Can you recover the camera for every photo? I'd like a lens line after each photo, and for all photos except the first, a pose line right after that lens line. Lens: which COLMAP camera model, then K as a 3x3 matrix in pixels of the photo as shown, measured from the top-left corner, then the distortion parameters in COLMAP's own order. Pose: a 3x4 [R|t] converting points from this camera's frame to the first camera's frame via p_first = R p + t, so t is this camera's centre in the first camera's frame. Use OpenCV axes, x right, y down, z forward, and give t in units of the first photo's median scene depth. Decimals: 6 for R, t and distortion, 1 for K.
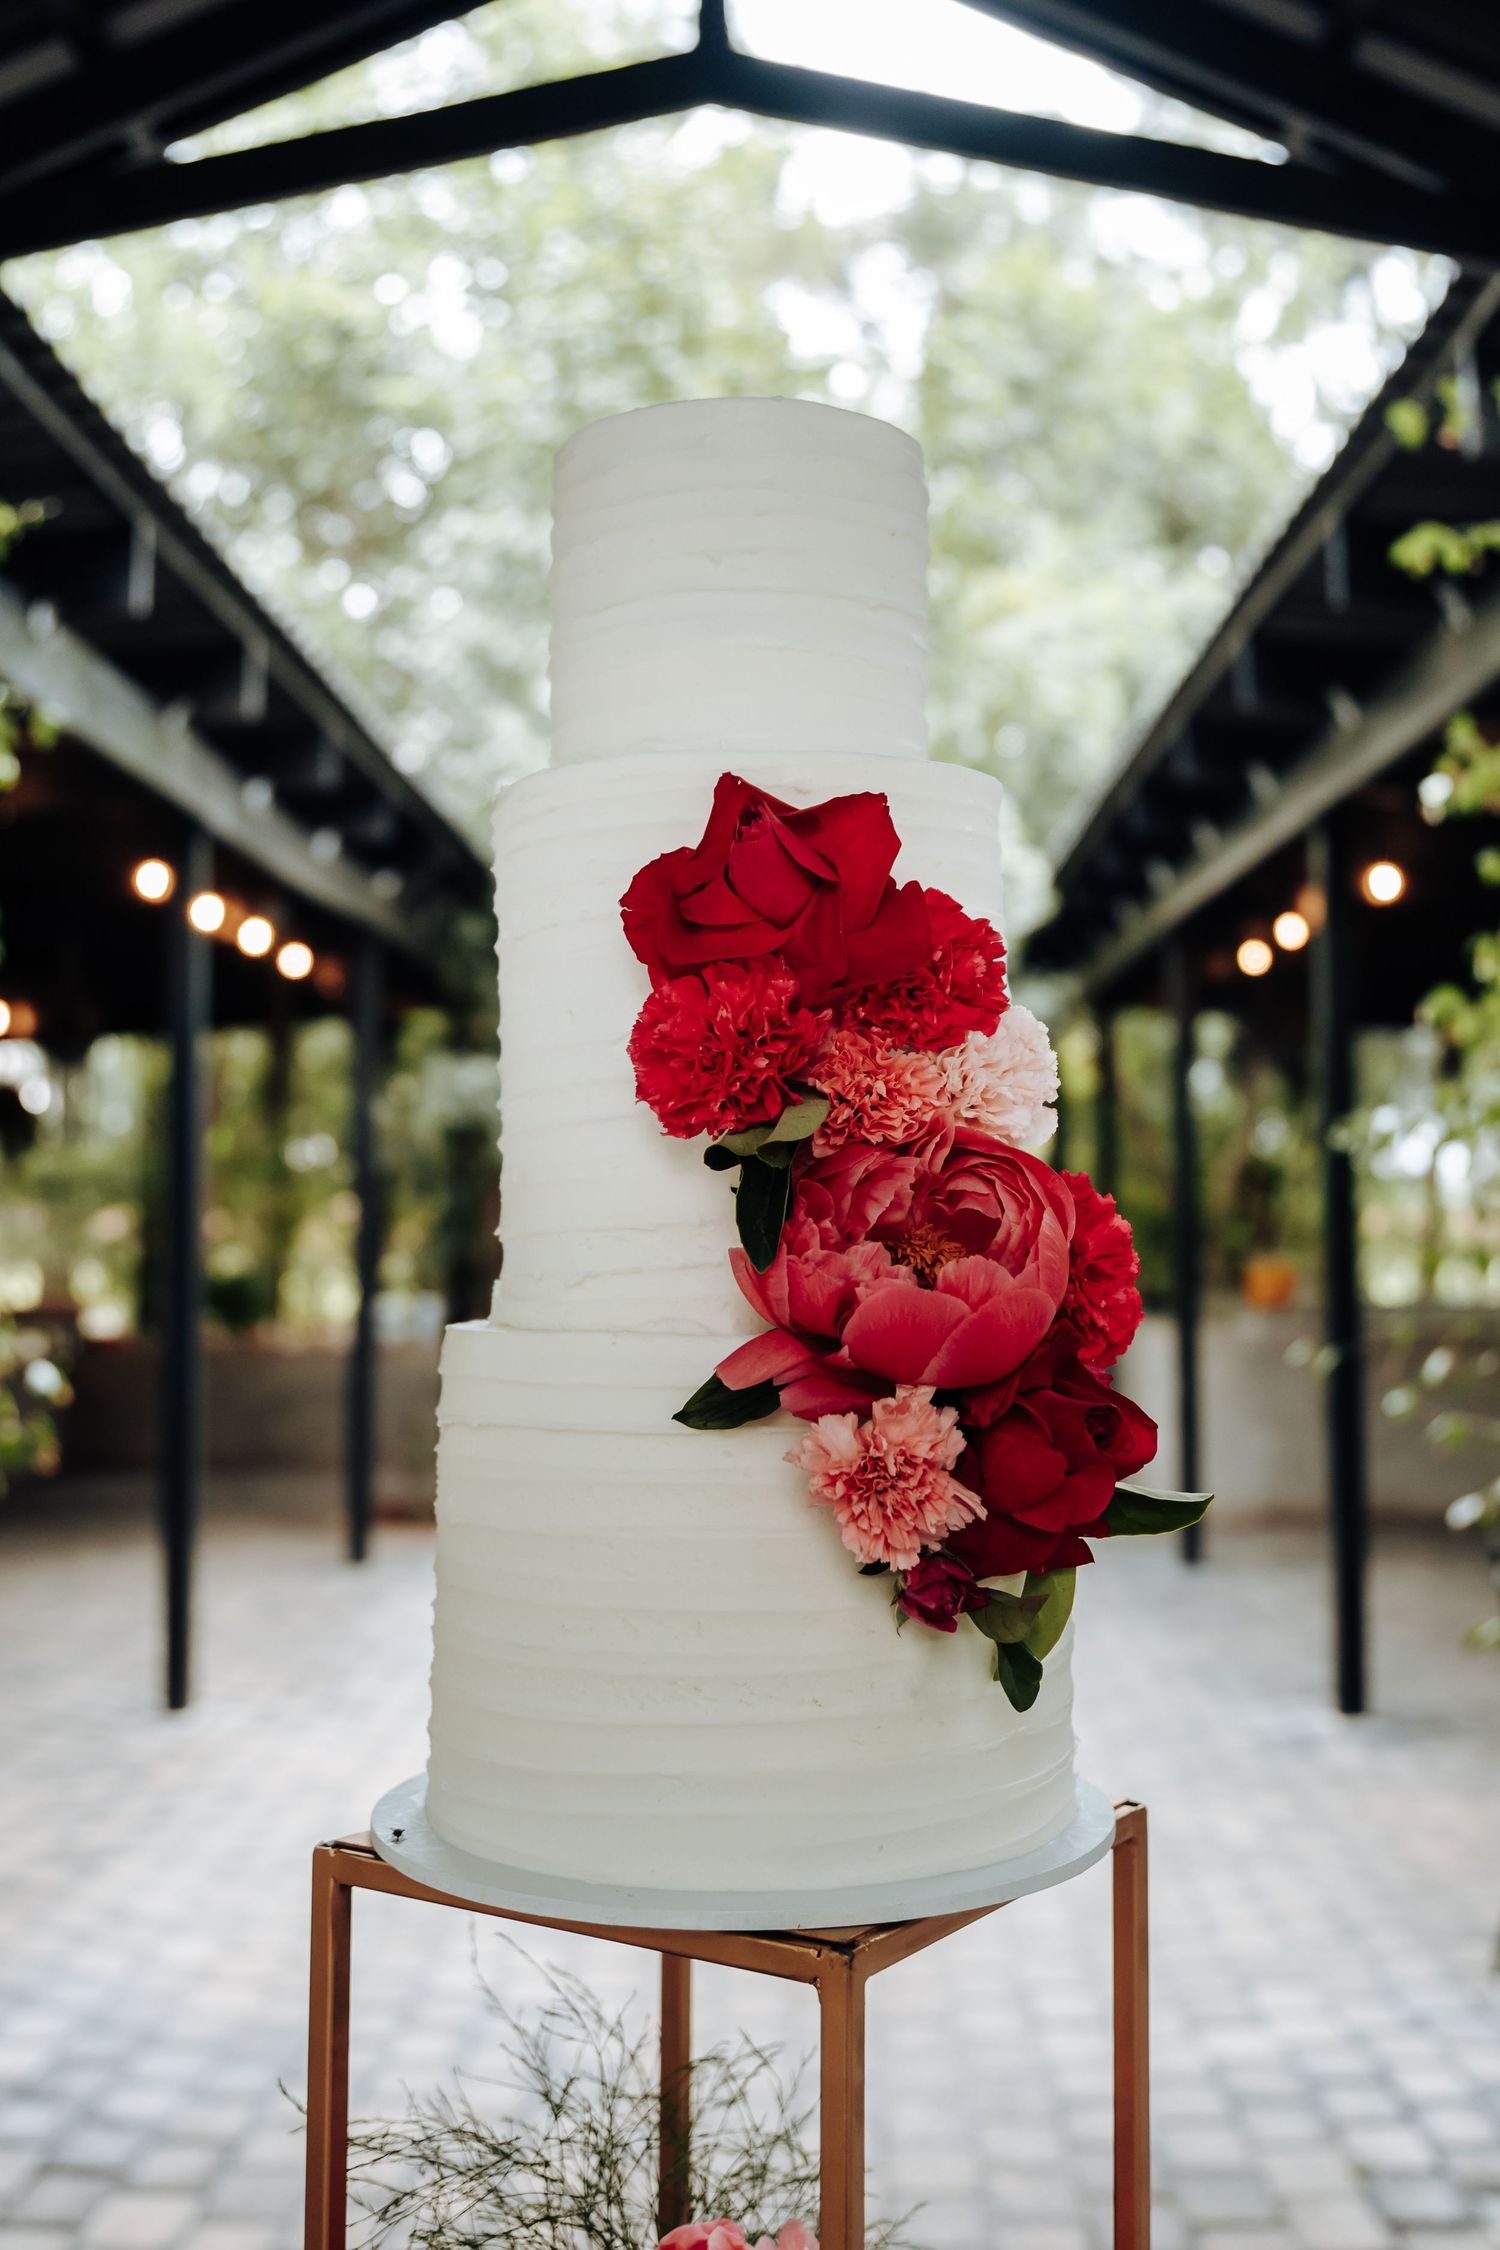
lens RADIAL K [[2232.1, 0, 747.6], [0, 2232.1, 1092.7], [0, 0, 1]] dist [0.002371, -0.005730]
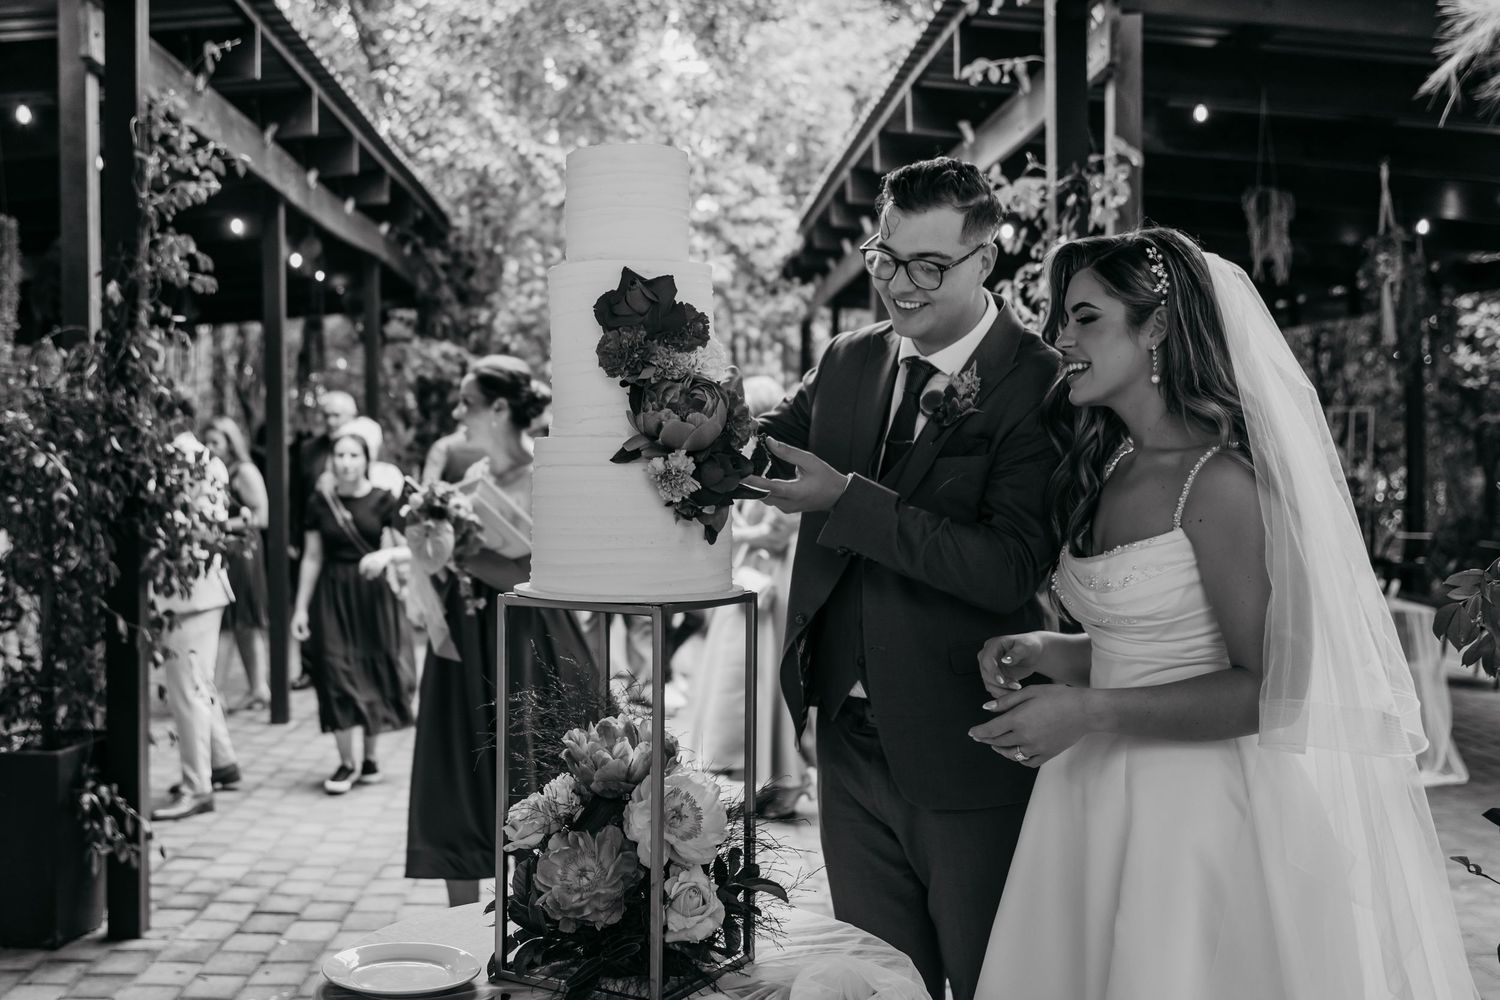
lens RADIAL K [[1591.8, 0, 665.0], [0, 1591.8, 452.5], [0, 0, 1]] dist [-0.005330, -0.005140]
pose [[0.999286, 0.000466, 0.037789, -0.040732], [-0.002653, 0.998322, 0.057847, -0.006500], [-0.037698, -0.057906, 0.997610, -1.410425]]
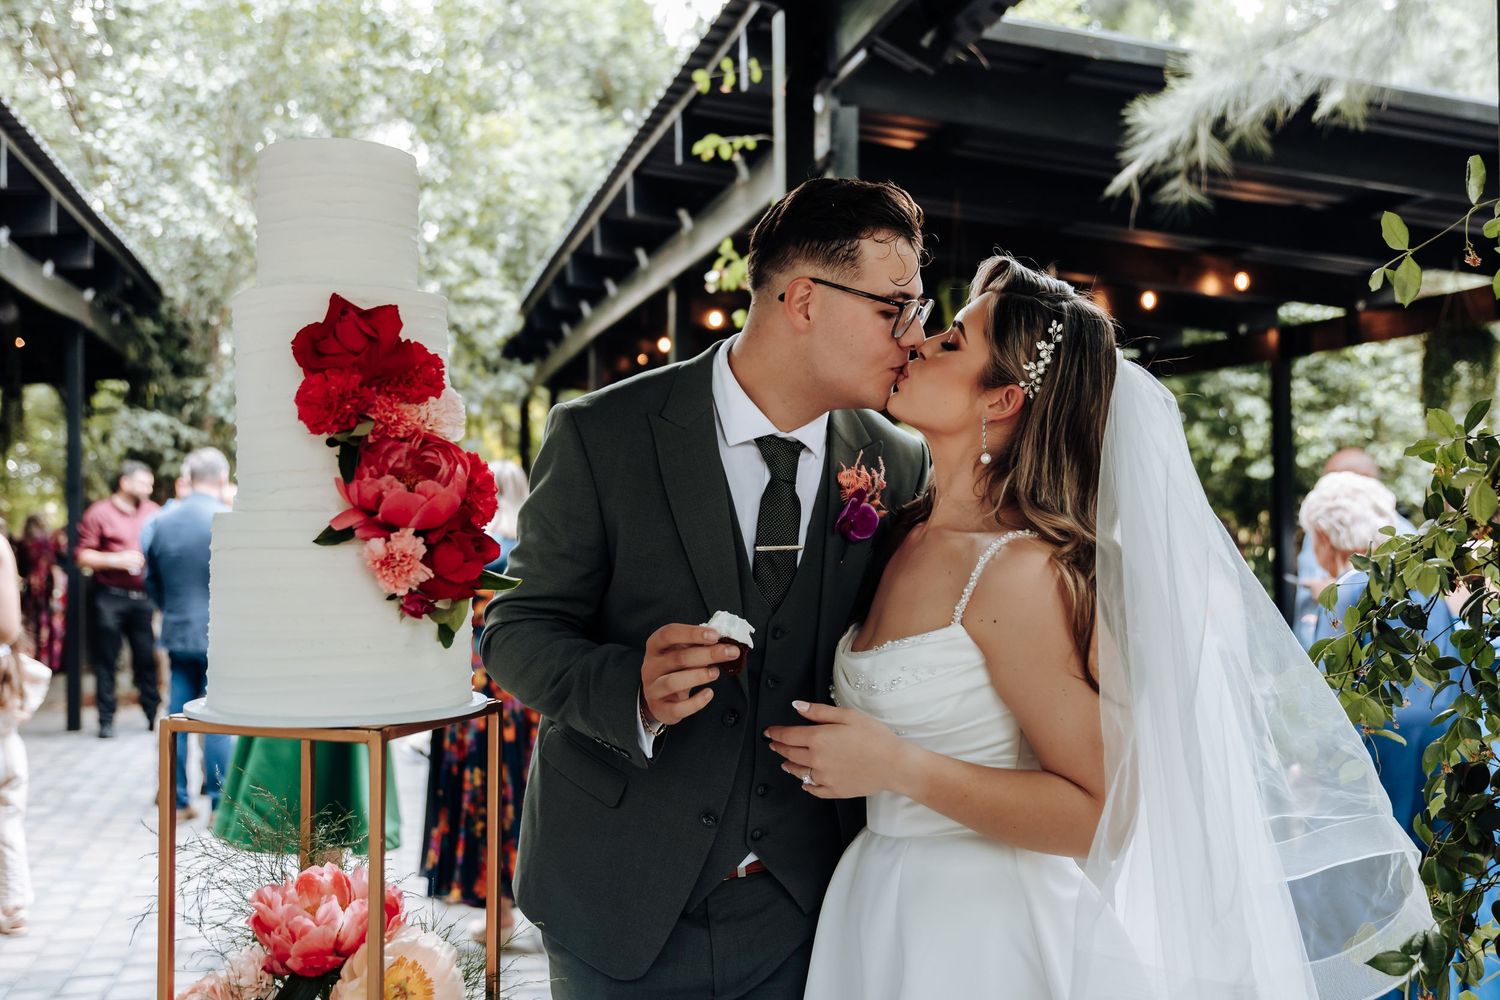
lens RADIAL K [[1436.1, 0, 750.0], [0, 1436.1, 500.0], [0, 0, 1]] dist [-0.002192, -0.009238]
pose [[0.959502, 0.003680, 0.281677, -0.015440], [-0.015224, 0.999131, 0.038808, 0.023363], [-0.281289, -0.041525, 0.958724, -0.751145]]
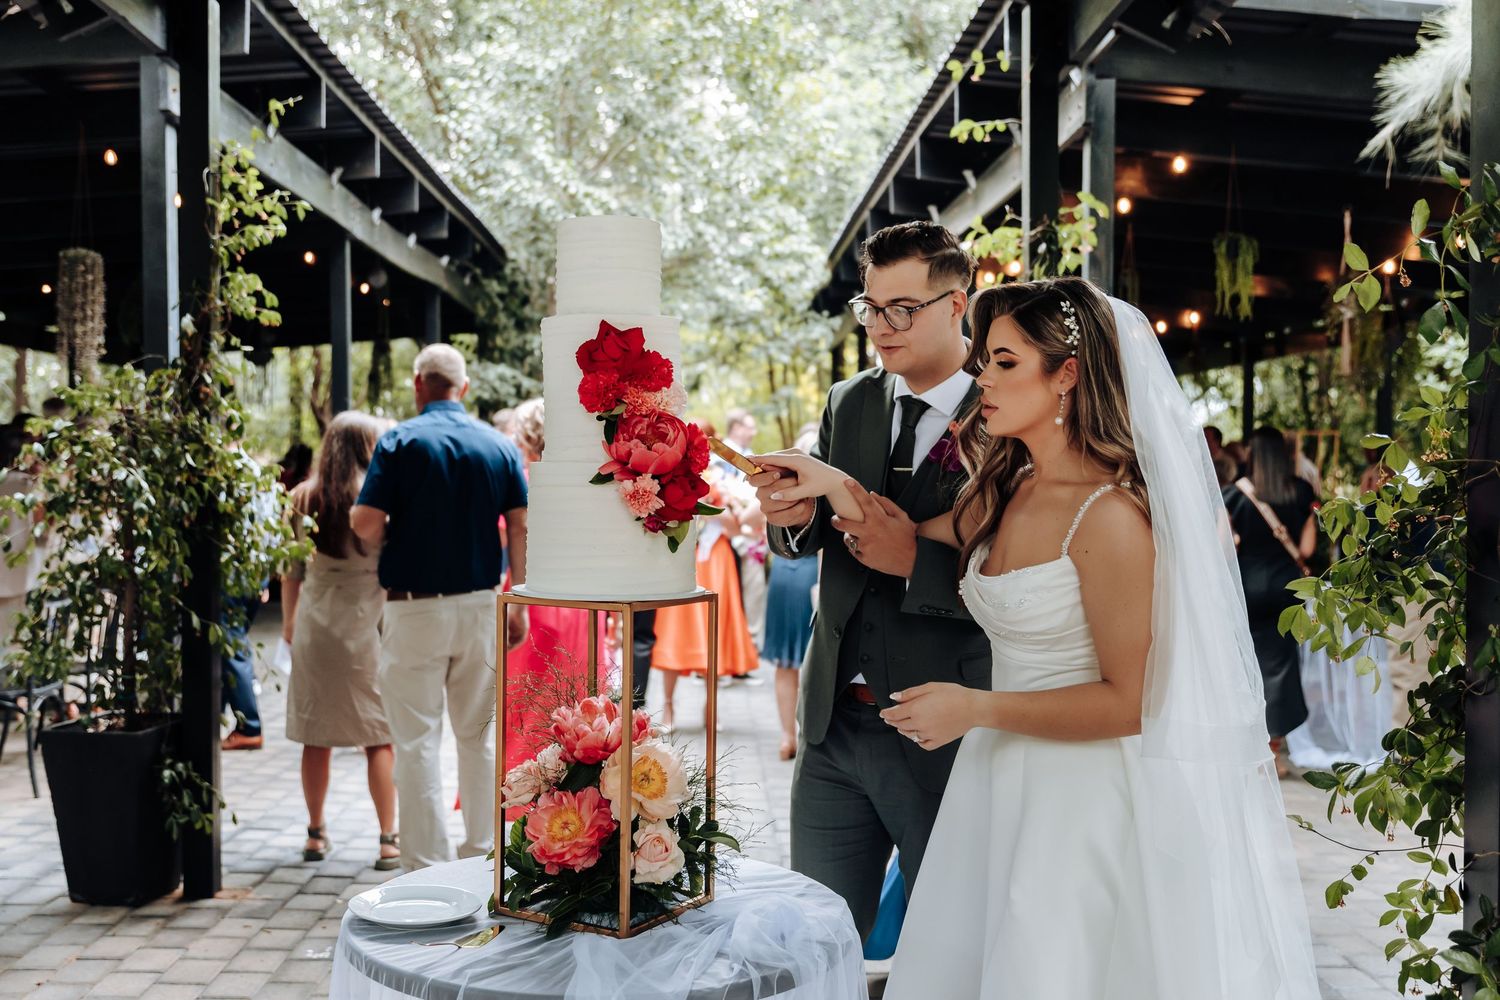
lens RADIAL K [[1488.0, 0, 728.1], [0, 1488.0, 497.5], [0, 0, 1]] dist [0.002371, -0.005730]
pose [[0.999046, 0.006082, 0.043234, 0.102679], [-0.009493, 0.996818, 0.079150, -0.042842], [-0.042615, -0.079485, 0.995925, -1.702161]]
